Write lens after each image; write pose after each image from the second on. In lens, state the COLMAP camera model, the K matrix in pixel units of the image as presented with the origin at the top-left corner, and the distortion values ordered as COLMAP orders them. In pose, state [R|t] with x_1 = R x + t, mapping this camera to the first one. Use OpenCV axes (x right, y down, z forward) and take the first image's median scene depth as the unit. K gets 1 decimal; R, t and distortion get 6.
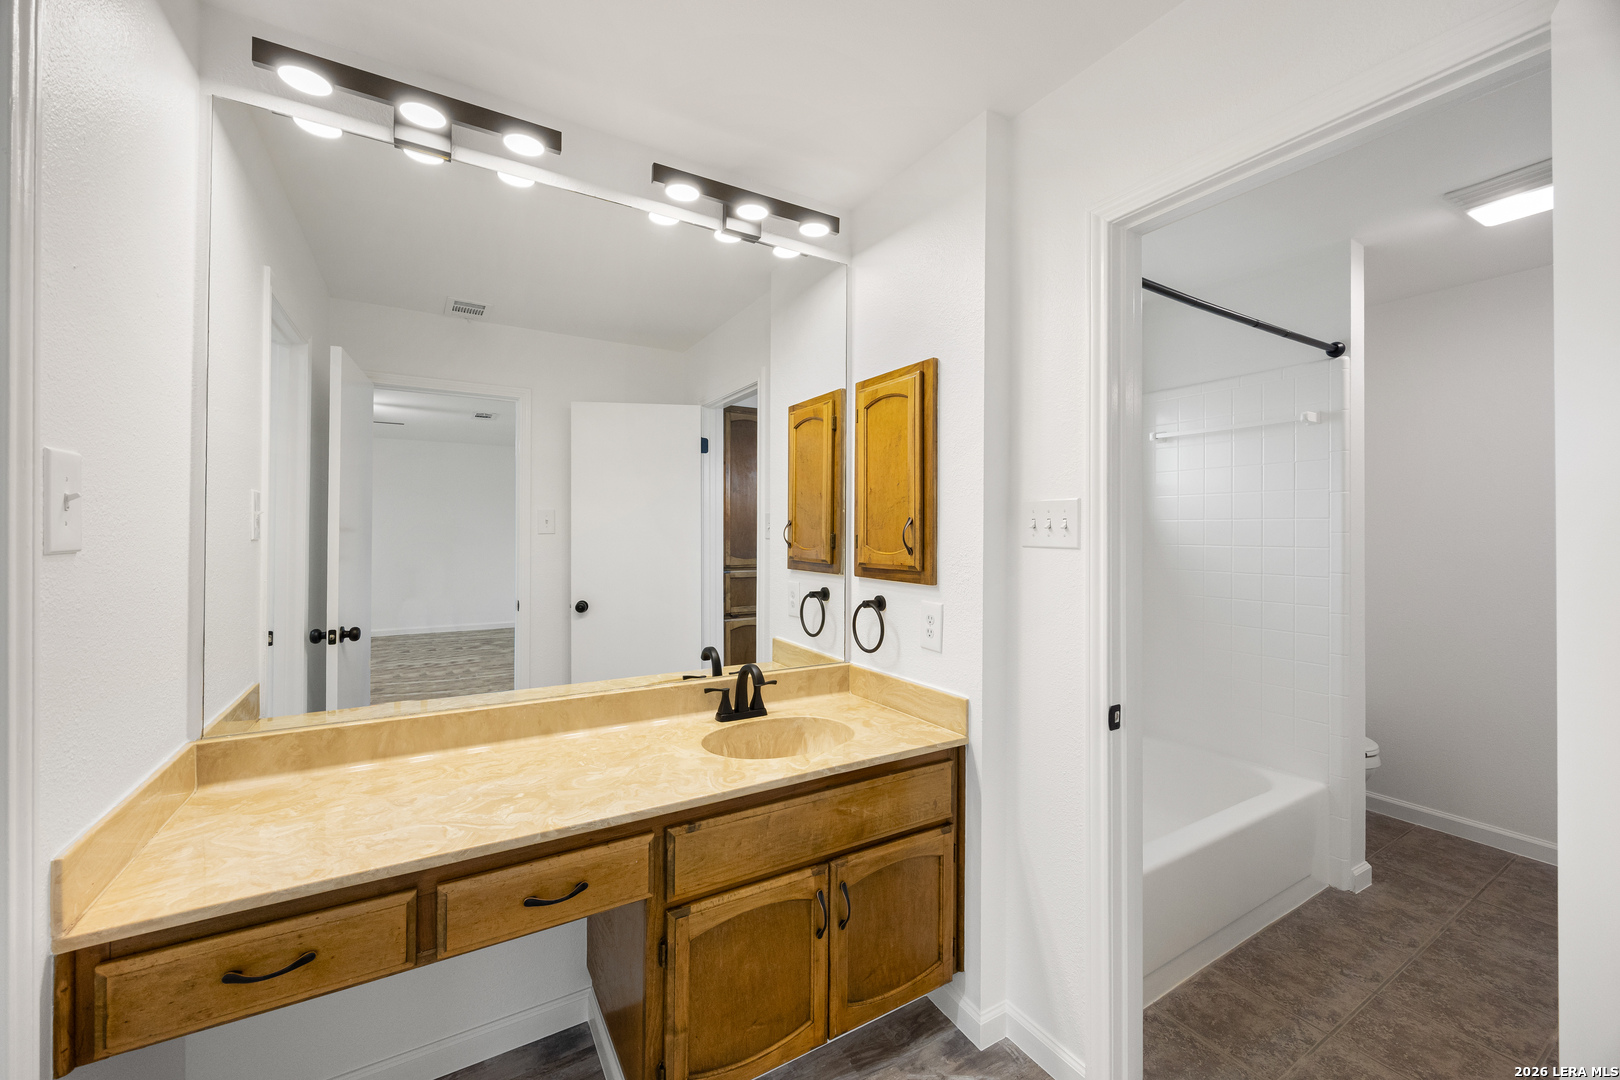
lens RADIAL K [[618.3, 0, 807.6], [0, 618.3, 536.1], [0, 0, 1]] dist [0.000299, -0.000011]
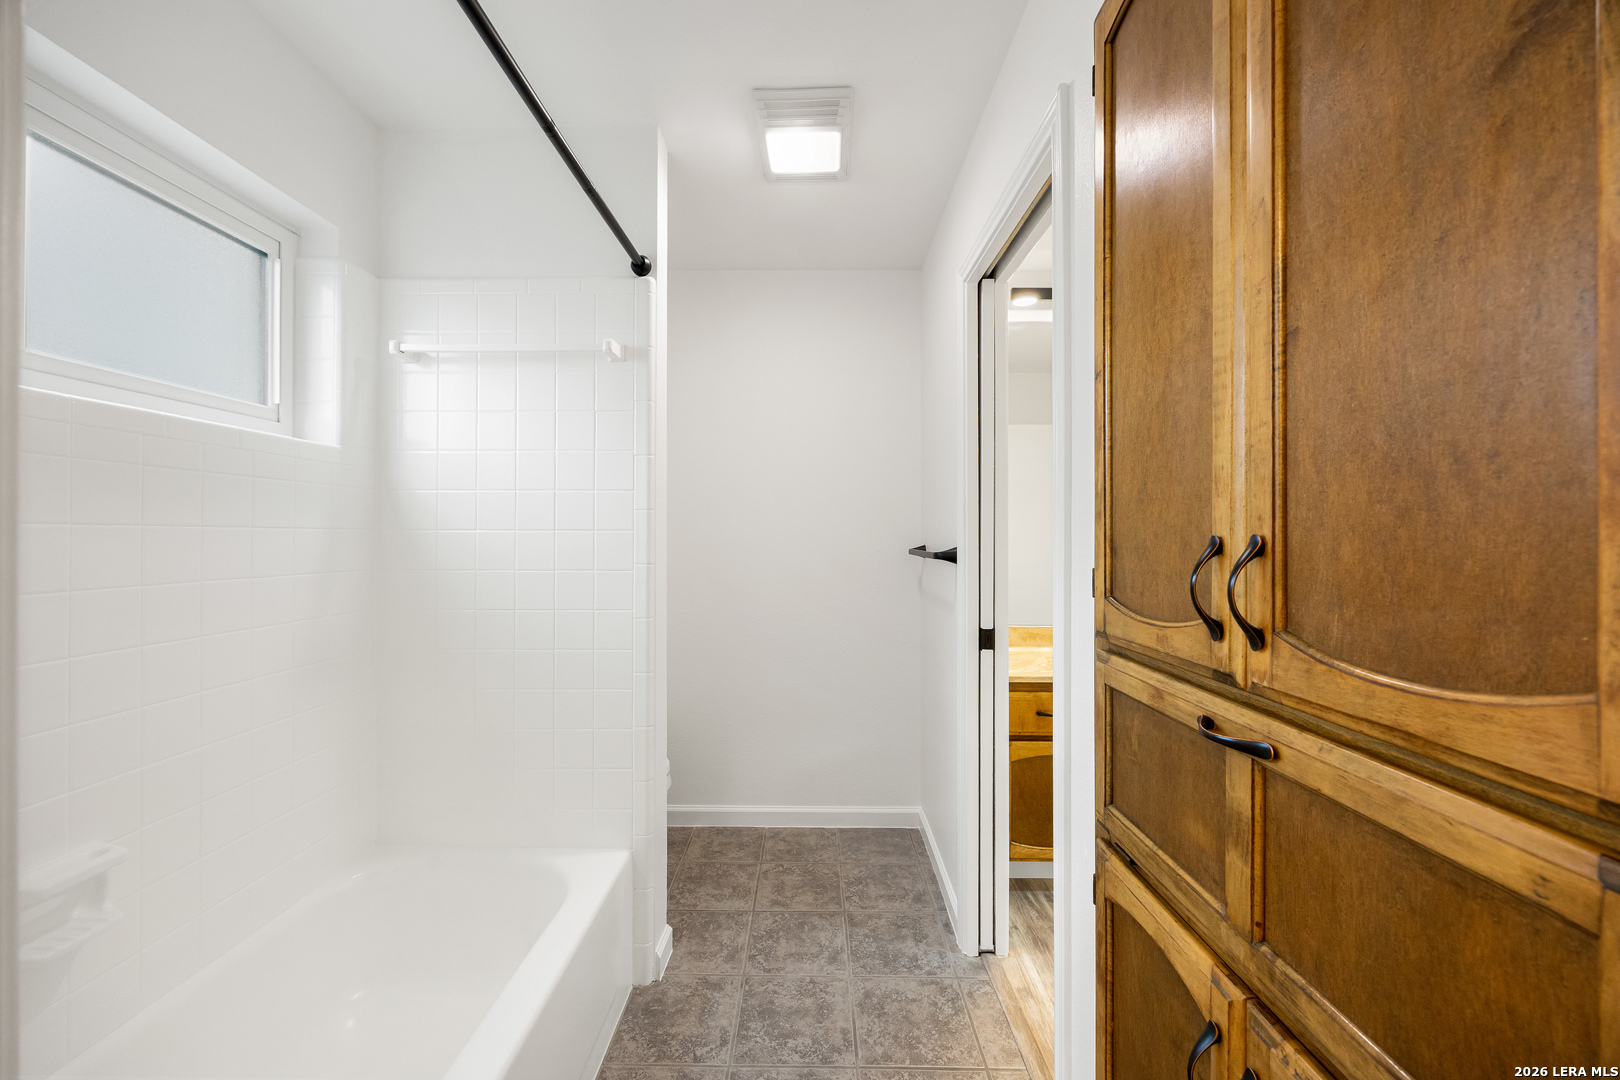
lens RADIAL K [[618.3, 0, 807.6], [0, 618.3, 536.1], [0, 0, 1]] dist [0.000299, -0.000011]
pose [[0.517186, 0.003269, 0.855867, 0.317934], [-0.000649, 0.999994, -0.003427, 0.028101], [-0.855873, 0.001217, 0.517185, 0.439901]]
